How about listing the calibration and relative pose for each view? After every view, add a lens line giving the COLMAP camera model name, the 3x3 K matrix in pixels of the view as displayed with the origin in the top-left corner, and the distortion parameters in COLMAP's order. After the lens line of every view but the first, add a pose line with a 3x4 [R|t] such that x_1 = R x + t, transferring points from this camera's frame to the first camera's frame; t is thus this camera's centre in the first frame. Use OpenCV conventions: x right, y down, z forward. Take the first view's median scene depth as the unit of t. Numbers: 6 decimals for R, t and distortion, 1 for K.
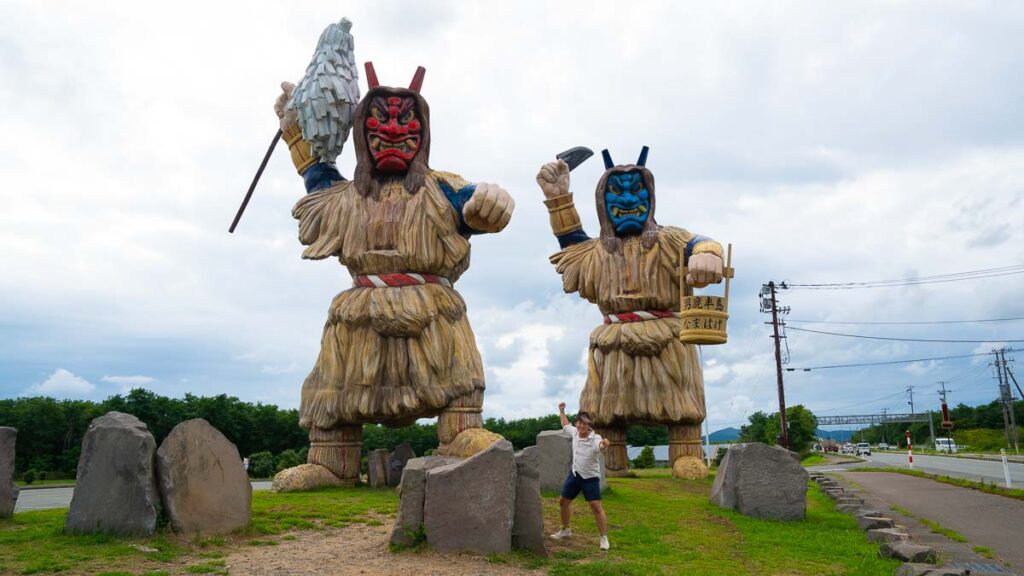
lens RADIAL K [[572.1, 0, 512.0], [0, 572.1, 288.0], [0, 0, 1]] dist [-0.001248, -0.000039]
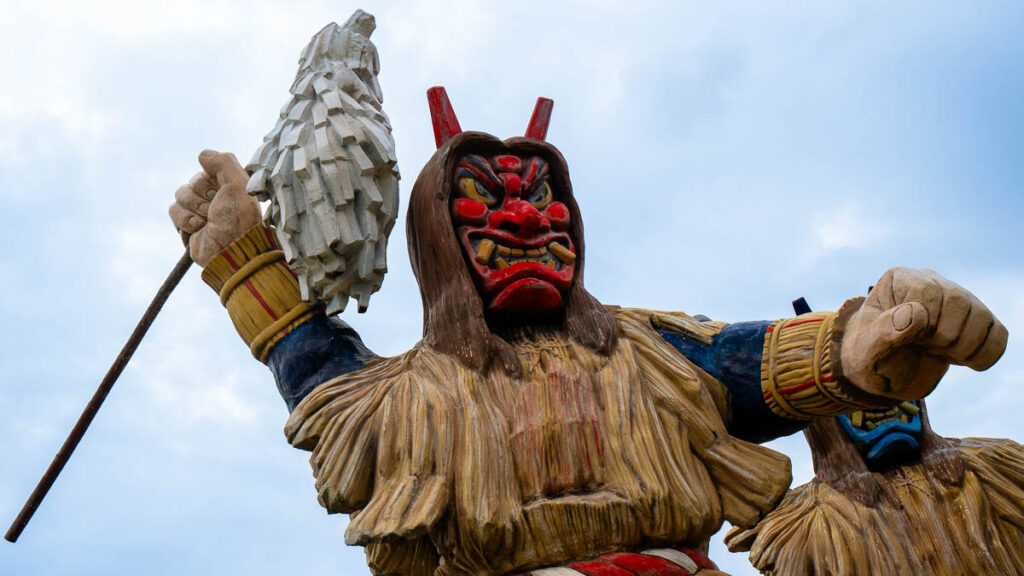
lens RADIAL K [[1062.4, 0, 512.0], [0, 1062.4, 288.0], [0, 0, 1]] dist [0.012376, 0.027188]
pose [[0.973885, -0.060121, 0.218938, -0.387557], [0.134347, 0.929961, -0.342234, 0.039267], [-0.183029, 0.362710, 0.913752, 0.296500]]
